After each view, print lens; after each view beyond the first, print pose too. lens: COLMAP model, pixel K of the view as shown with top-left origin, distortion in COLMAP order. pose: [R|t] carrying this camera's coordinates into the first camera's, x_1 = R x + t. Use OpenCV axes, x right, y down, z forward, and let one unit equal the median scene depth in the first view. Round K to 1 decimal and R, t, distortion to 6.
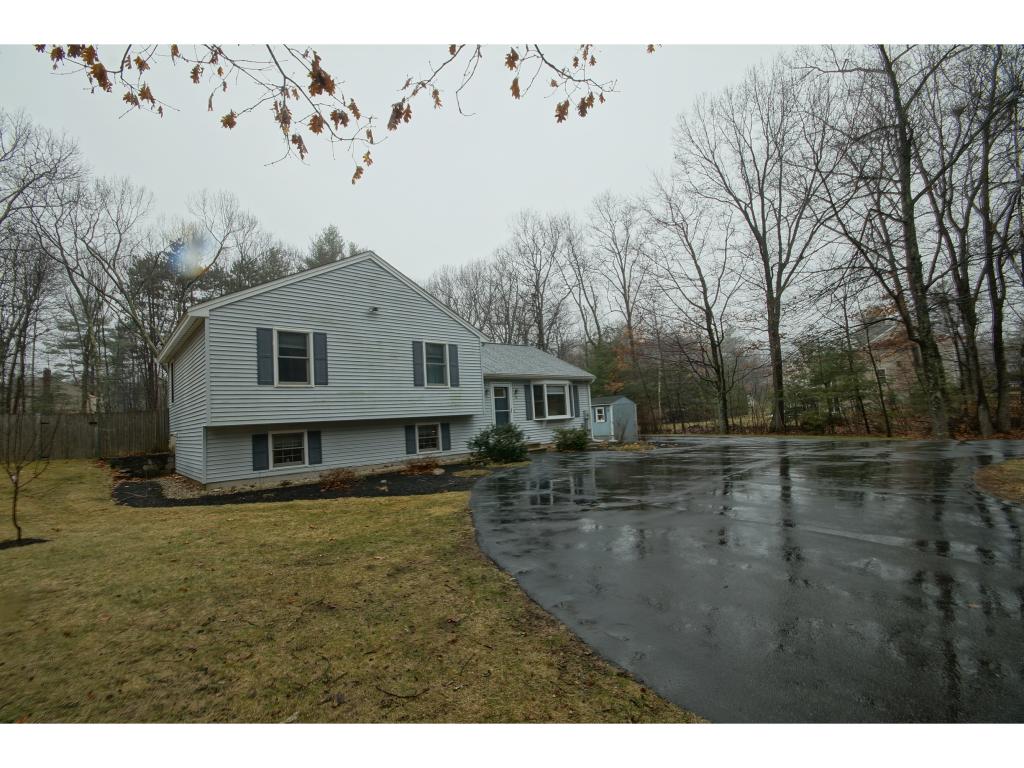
lens RADIAL K [[453.1, 0, 510.5], [0, 453.1, 385.6], [0, 0, 1]] dist [0.011211, -0.012811]
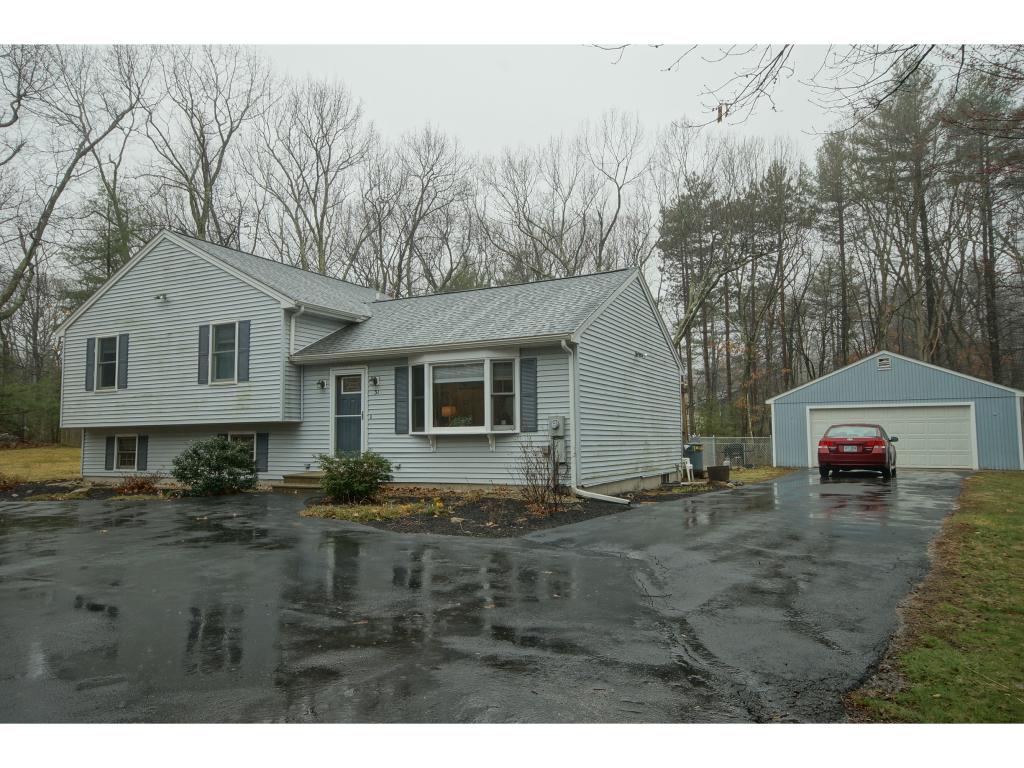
lens RADIAL K [[741.1, 0, 512.0], [0, 741.1, 384.0], [0, 0, 1]] dist [-0.000886, 0.000040]
pose [[0.341787, -0.005932, -0.939759, 1.069387], [0.069595, 0.997394, 0.019016, 0.012795], [0.937197, -0.071901, 0.341309, 0.991854]]
